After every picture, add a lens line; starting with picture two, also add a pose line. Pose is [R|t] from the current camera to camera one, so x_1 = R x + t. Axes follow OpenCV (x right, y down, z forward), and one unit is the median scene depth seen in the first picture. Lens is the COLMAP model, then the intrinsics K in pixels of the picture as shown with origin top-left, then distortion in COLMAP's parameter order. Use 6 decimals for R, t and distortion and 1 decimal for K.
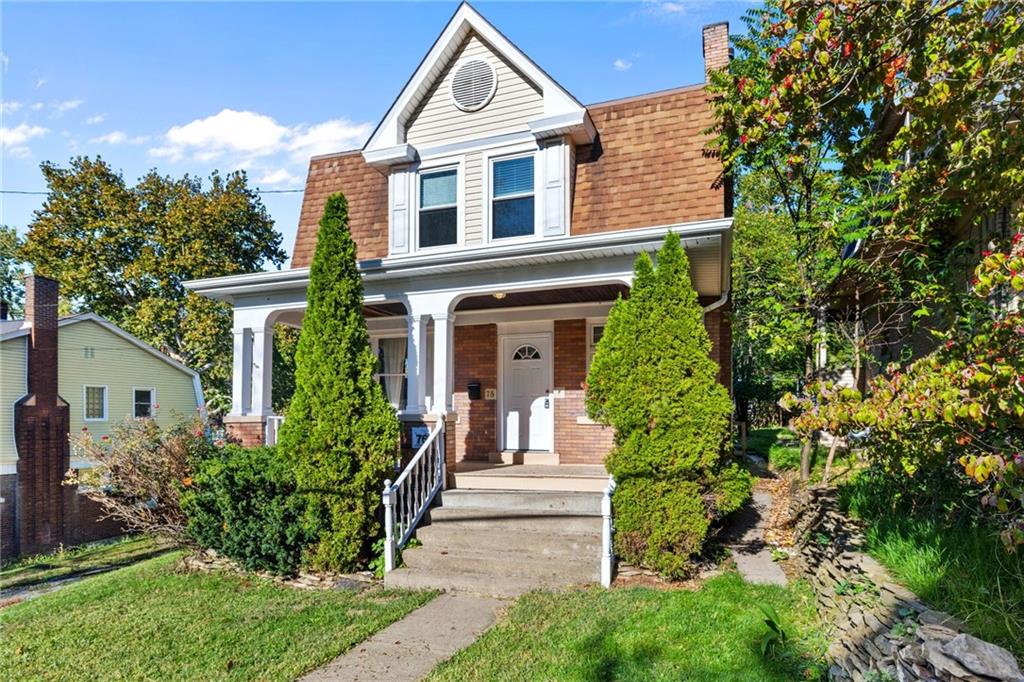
lens RADIAL K [[790.9, 0, 512.0], [0, 790.9, 341.0], [0, 0, 1]] dist [0.003734, 0.003106]
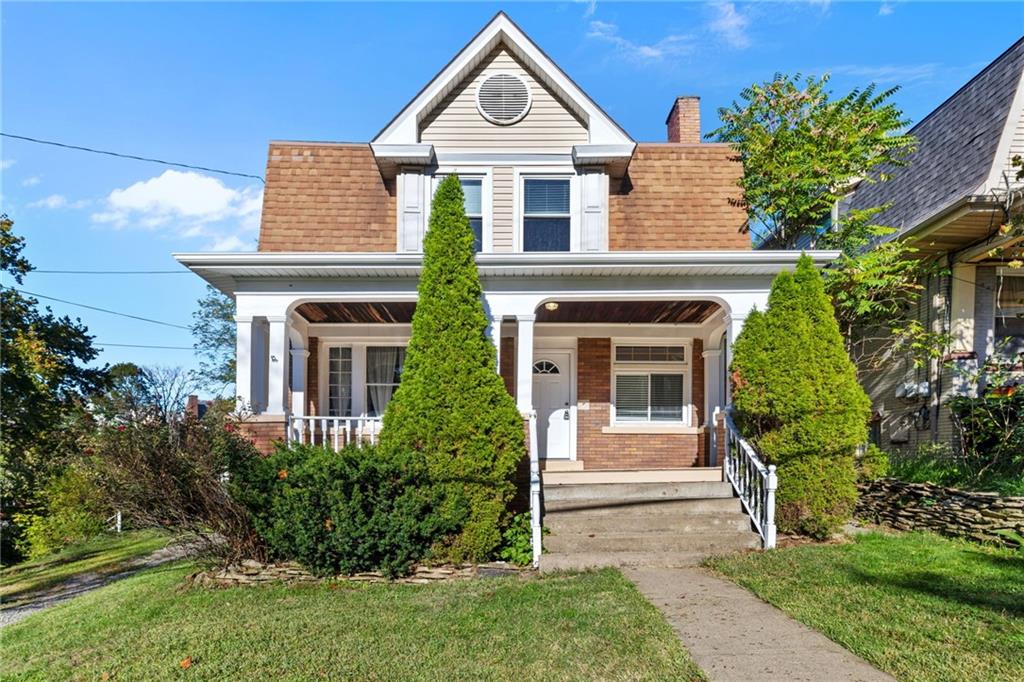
lens RADIAL K [[740.0, 0, 514.2], [0, 740.0, 447.2], [0, 0, 1]] dist [0.003588, 0.001477]
pose [[0.888616, 0.028037, 0.457794, -0.484583], [-0.046956, 0.998446, 0.029997, 0.097005], [-0.456242, -0.048152, 0.888552, 0.140201]]
